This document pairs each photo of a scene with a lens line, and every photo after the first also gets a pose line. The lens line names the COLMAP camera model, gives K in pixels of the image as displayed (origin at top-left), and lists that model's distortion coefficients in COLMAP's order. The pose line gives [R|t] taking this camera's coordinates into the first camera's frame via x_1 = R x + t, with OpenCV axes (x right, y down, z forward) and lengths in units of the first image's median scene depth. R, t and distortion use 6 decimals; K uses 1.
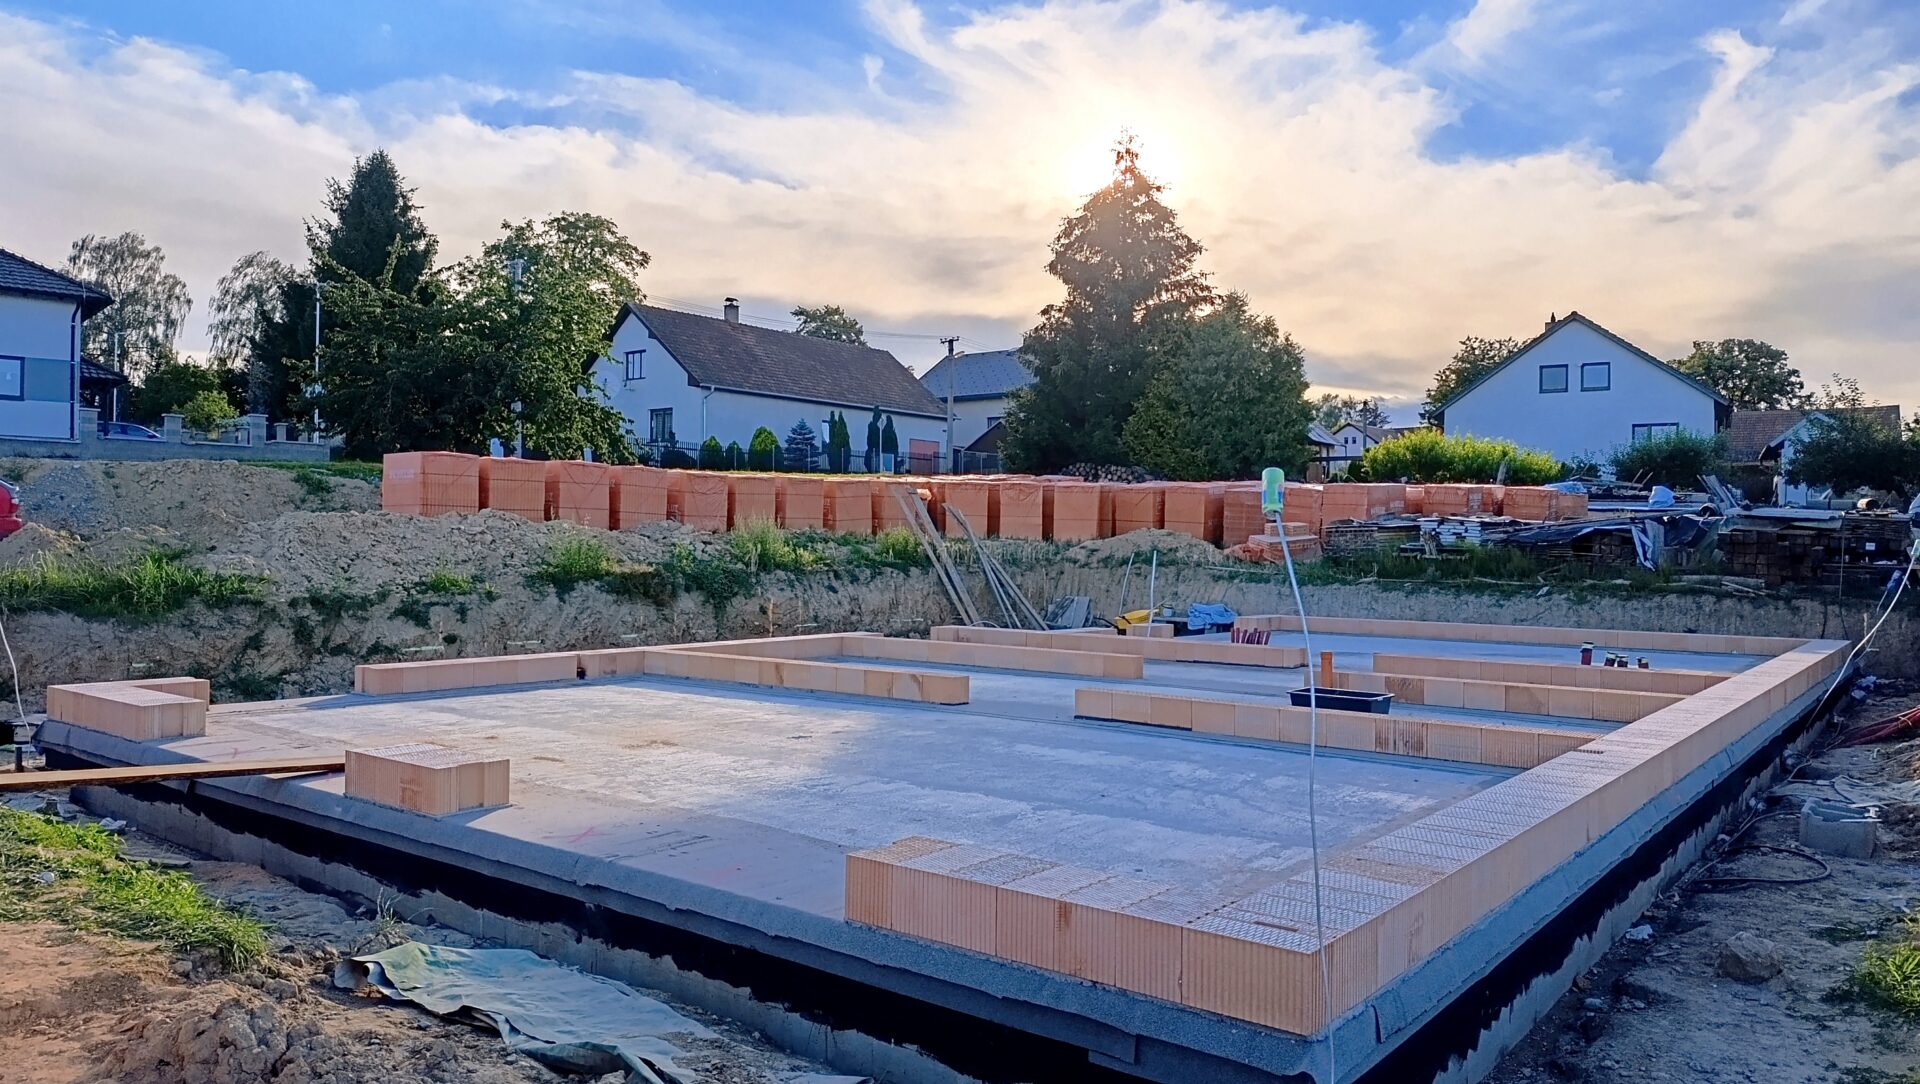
lens RADIAL K [[1293.8, 0, 951.5], [0, 1293.8, 566.1], [0, 0, 1]] dist [0.019490, -0.047543]
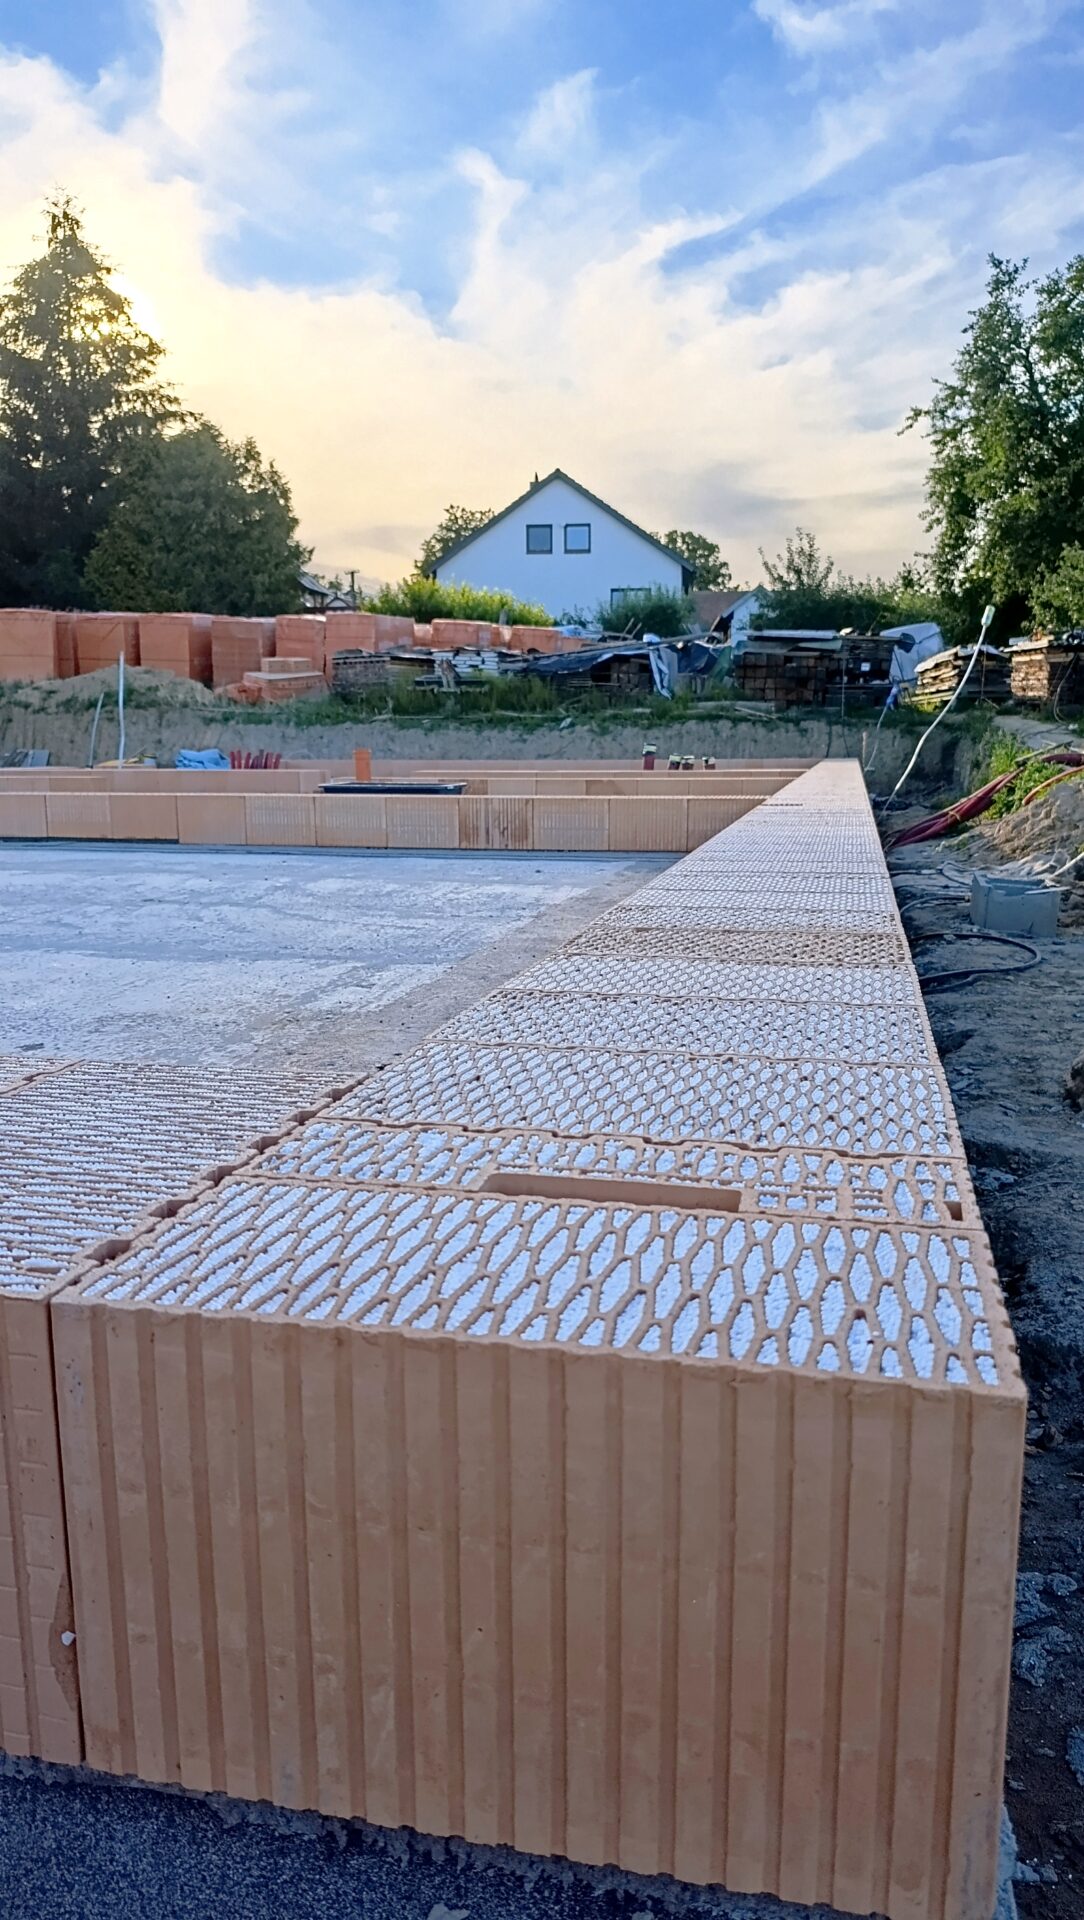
lens RADIAL K [[1293.8, 0, 542.0], [0, 1293.8, 960.0], [0, 0, 1]] dist [0.019490, -0.047543]
pose [[0.899905, -0.087772, 0.427161, 0.029401], [0.022675, 0.987628, 0.155168, 0.038111], [-0.435495, -0.129951, 0.890762, 0.148085]]
